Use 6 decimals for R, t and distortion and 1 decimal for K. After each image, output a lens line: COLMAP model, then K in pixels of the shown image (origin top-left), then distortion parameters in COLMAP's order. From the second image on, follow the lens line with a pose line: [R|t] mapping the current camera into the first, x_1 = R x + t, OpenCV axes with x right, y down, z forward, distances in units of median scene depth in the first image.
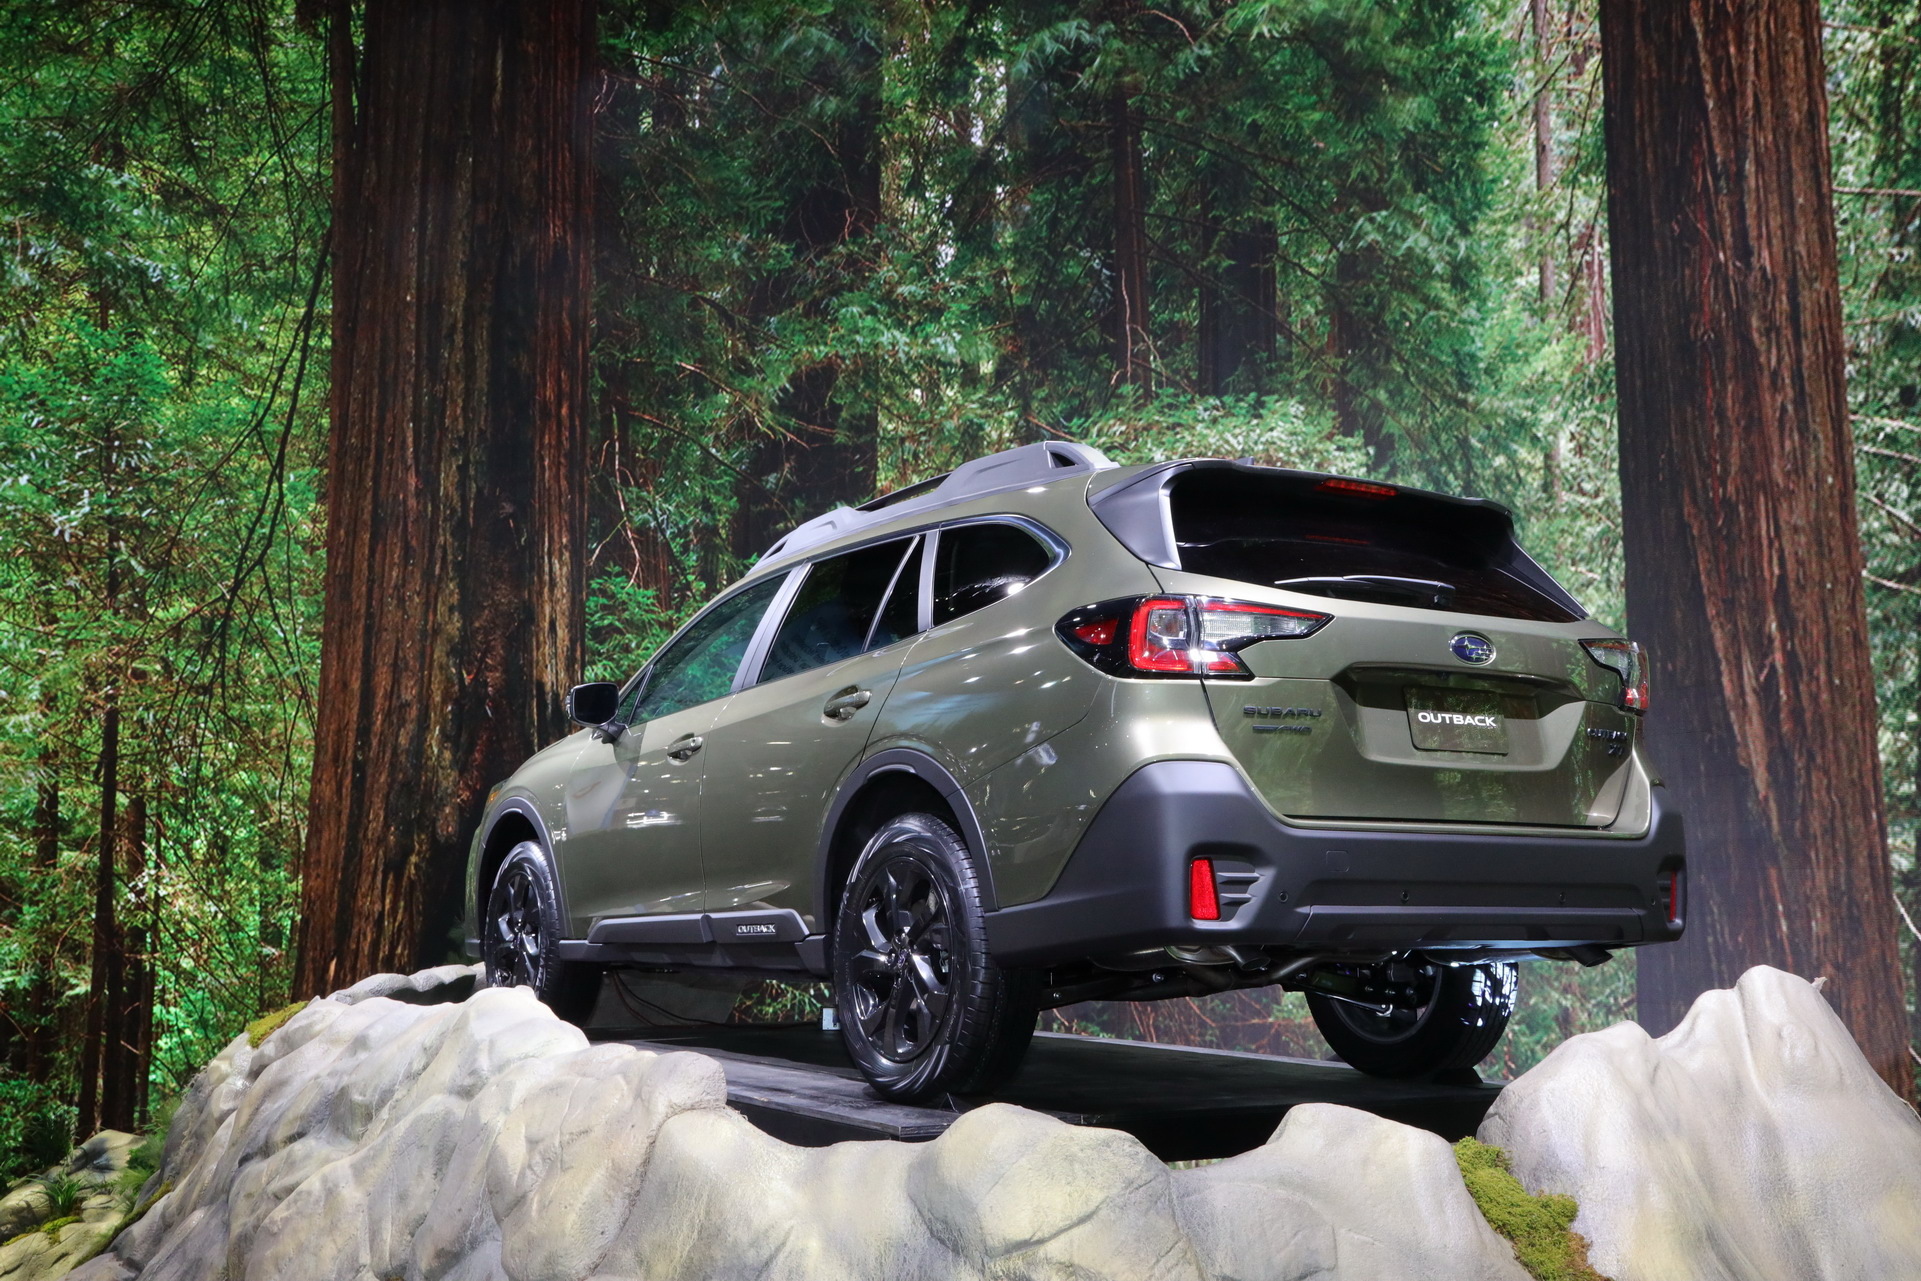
lens RADIAL K [[2019.8, 0, 970.1], [0, 2019.8, 644.5], [0, 0, 1]] dist [0.076798, 0.000000]
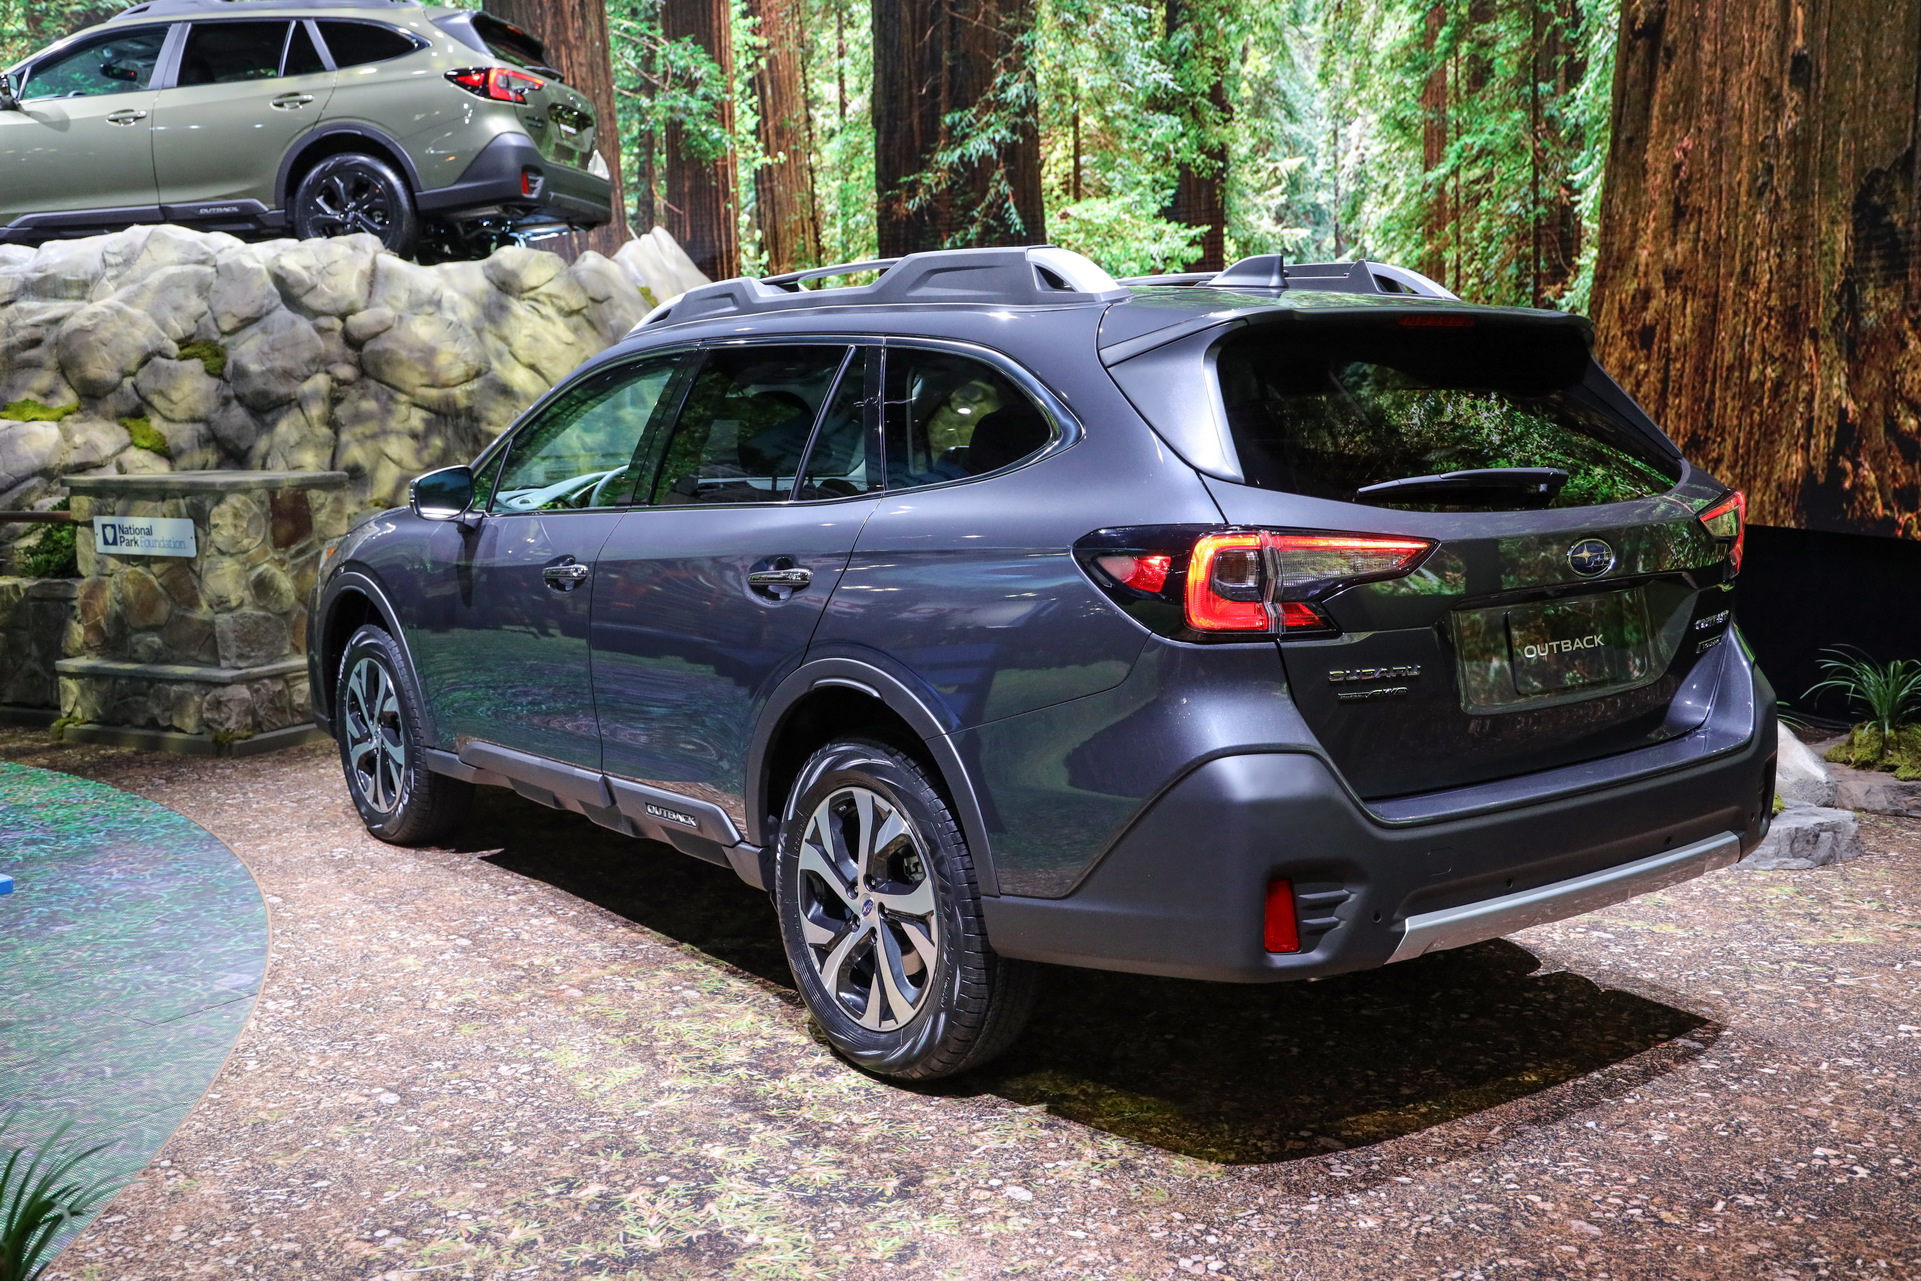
lens RADIAL K [[1829.8, 0, 965.7], [0, 1829.8, 623.2], [0, 0, 1]] dist [0.038322, 0.000000]
pose [[0.647859, -0.120034, 0.752244, -0.762694], [-0.064955, 0.975205, 0.211554, 0.073463], [-0.758986, -0.185919, 0.623998, -0.587533]]
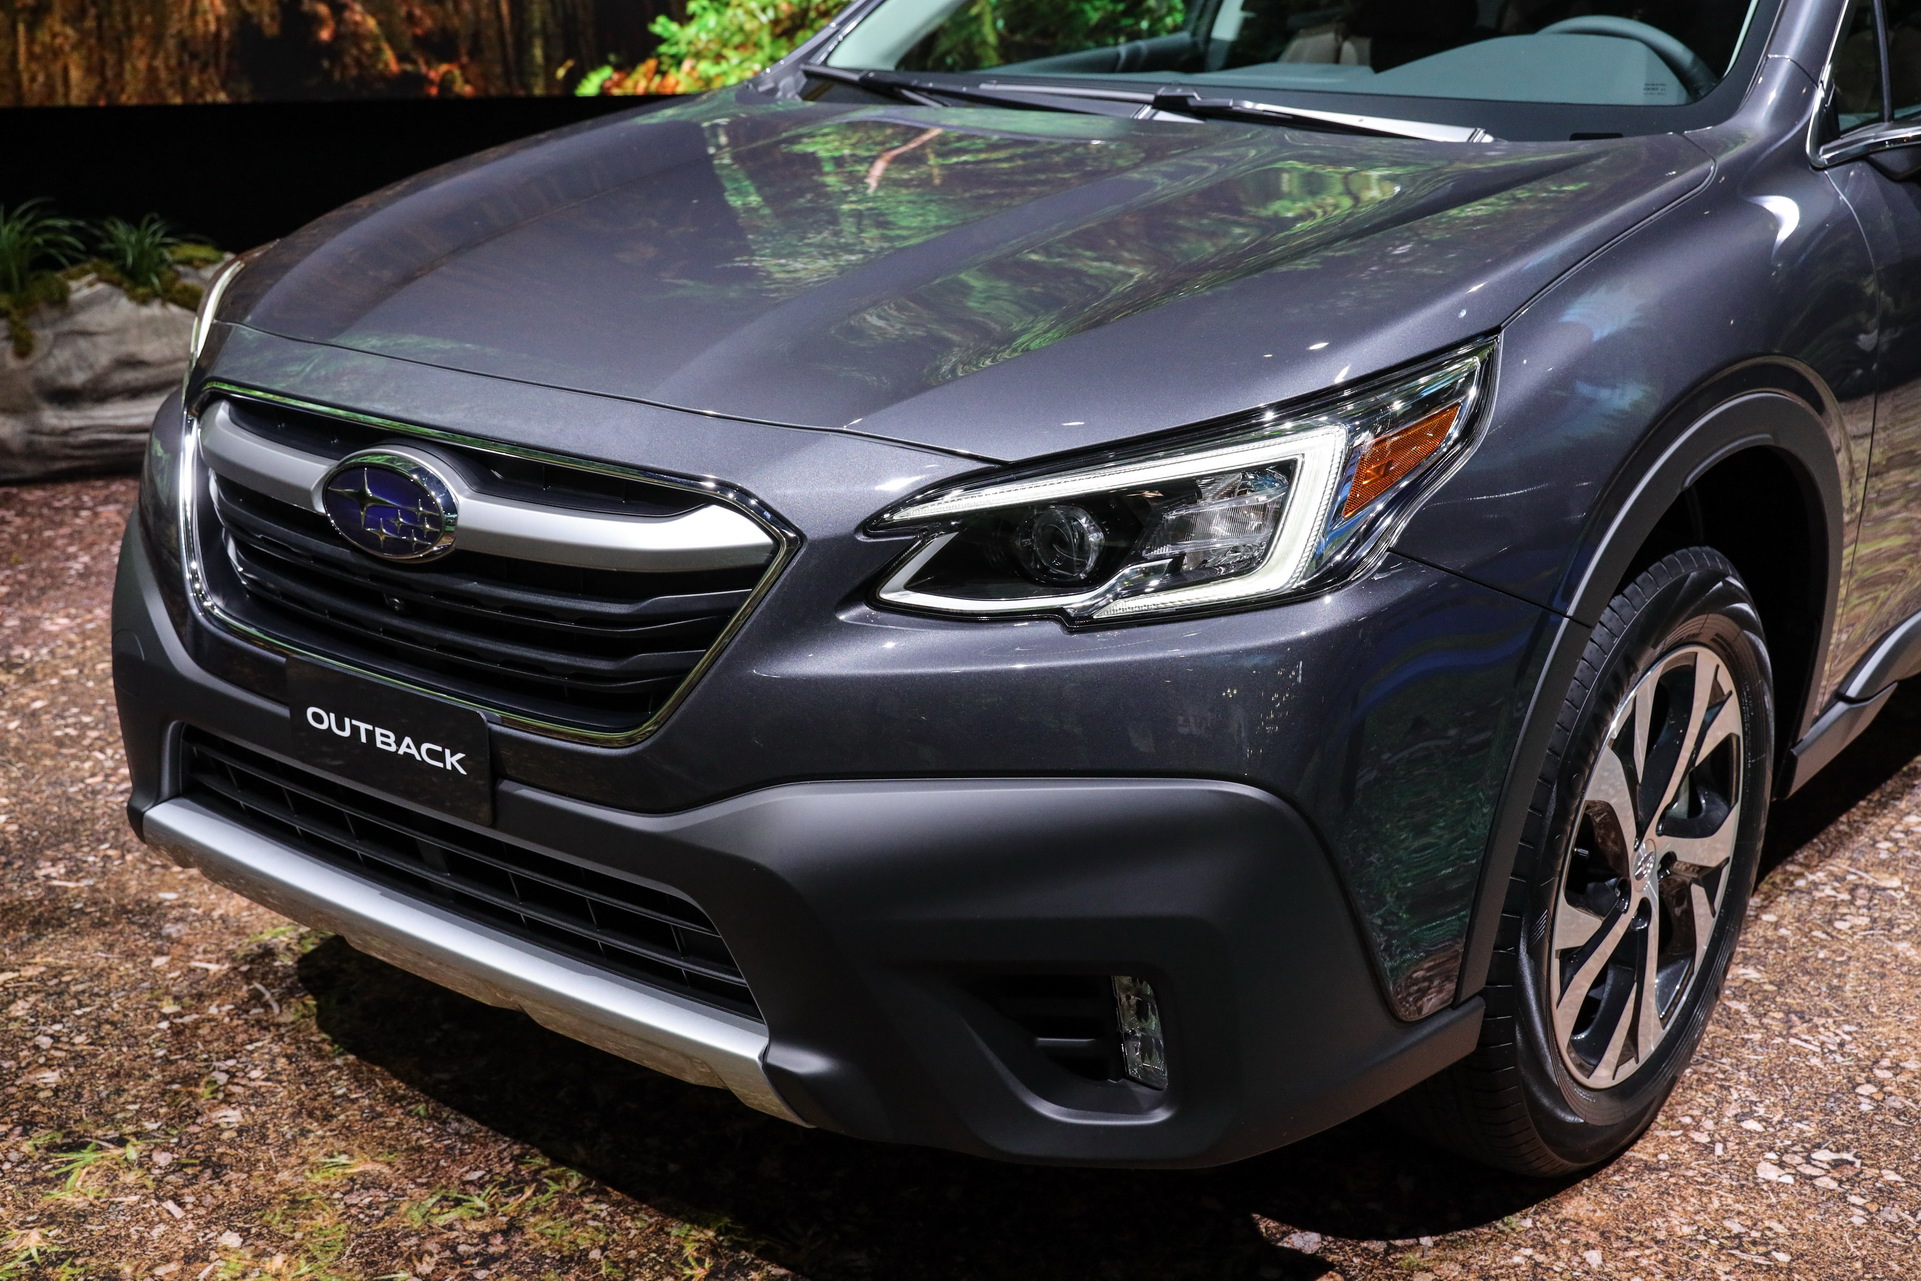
lens RADIAL K [[2306.7, 0, 952.2], [0, 2306.7, 639.9], [0, 0, 1]] dist [0.117055, 0.000000]
pose [[-0.887582, -0.150941, 0.435219, -0.430428], [-0.067241, 0.977125, 0.201754, 0.196742], [-0.455717, 0.149809, -0.877428, 0.344021]]
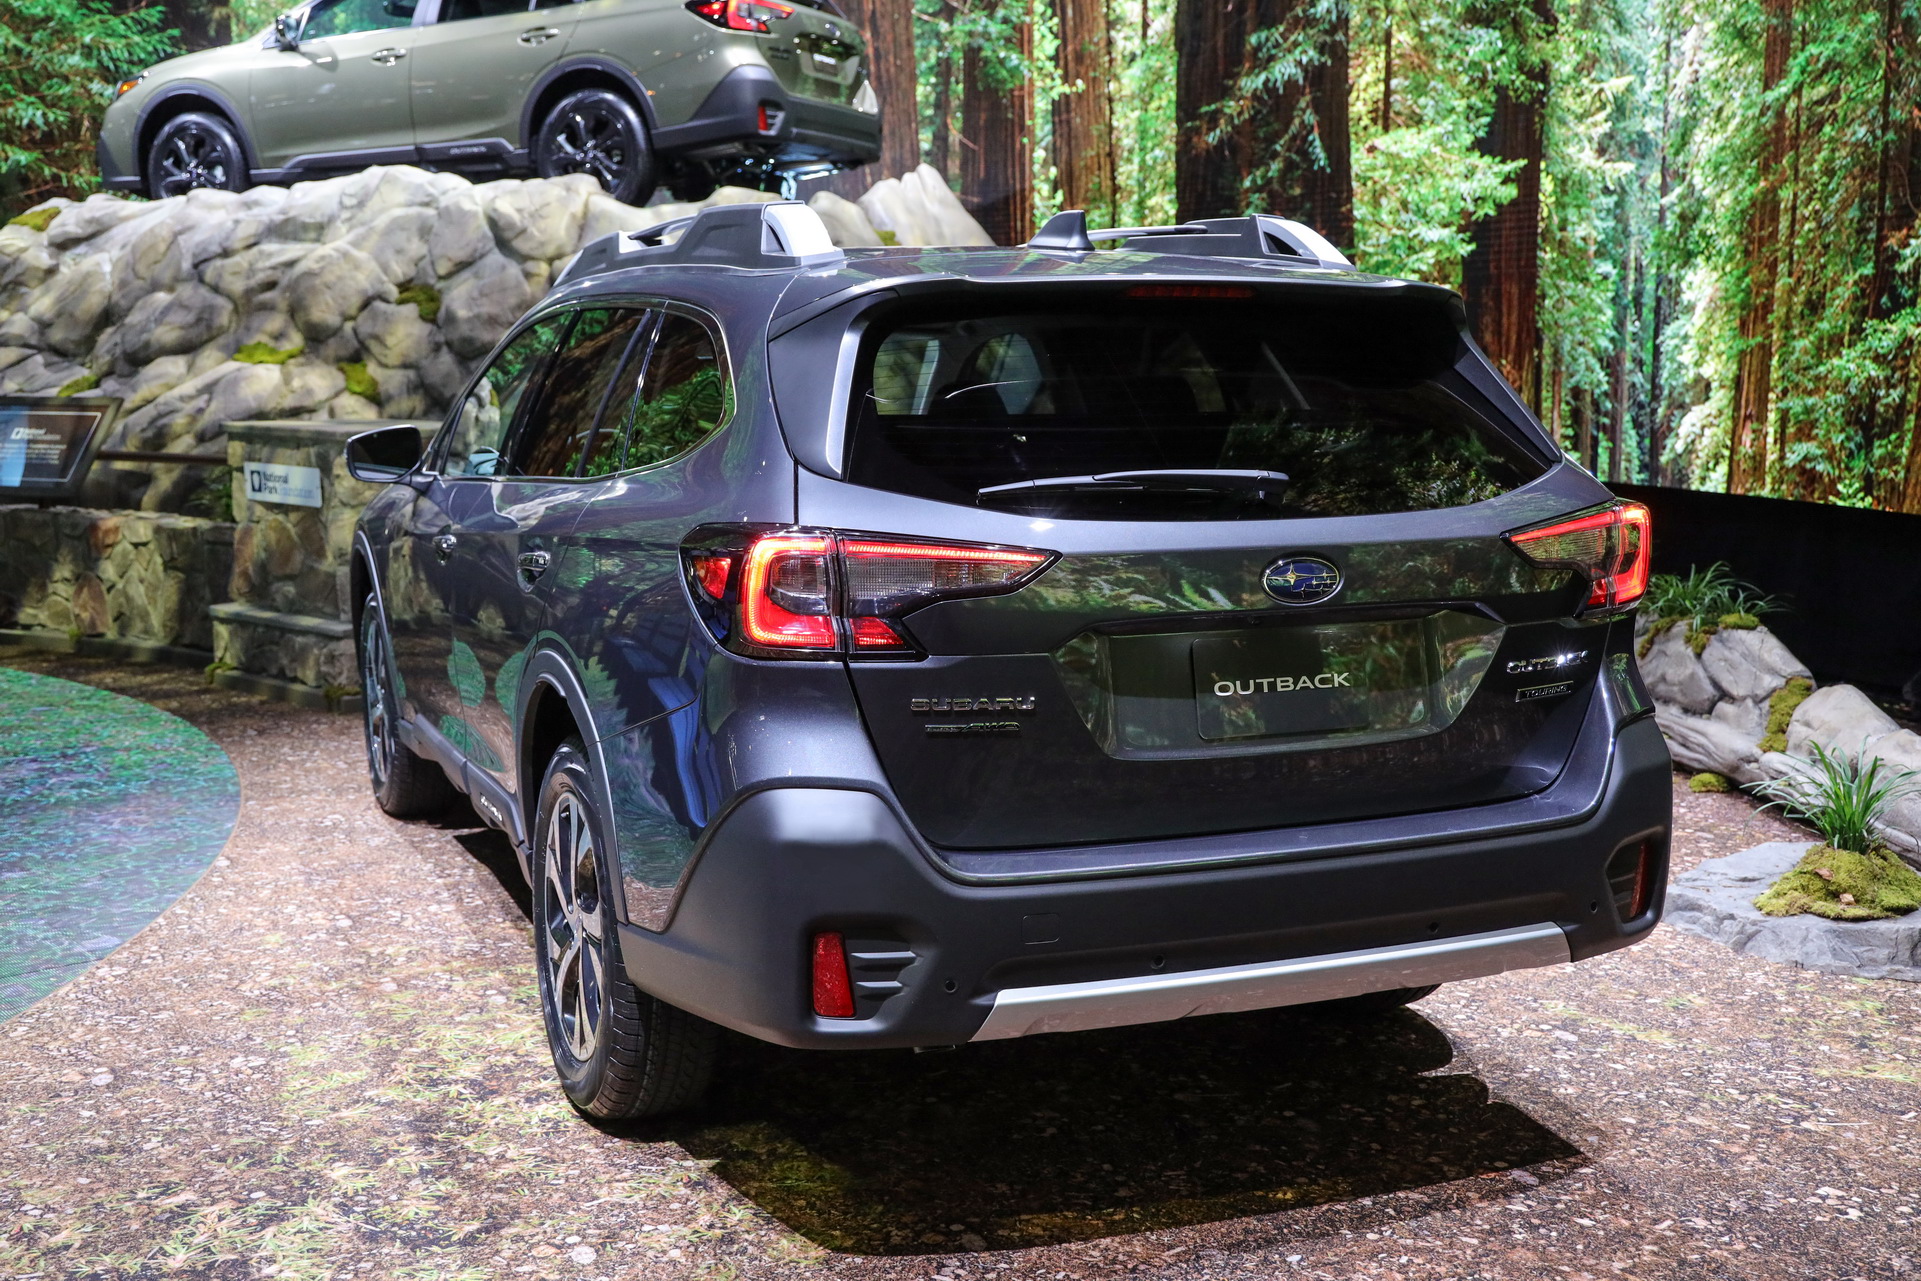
lens RADIAL K [[2019.8, 0, 971.9], [0, 2019.8, 622.0], [0, 0, 1]] dist [0.076798, 0.000000]
pose [[0.818689, -0.090714, 0.567026, -0.626343], [-0.058256, 0.969228, 0.239171, 0.057773], [-0.571274, -0.228839, 0.788212, -0.698497]]
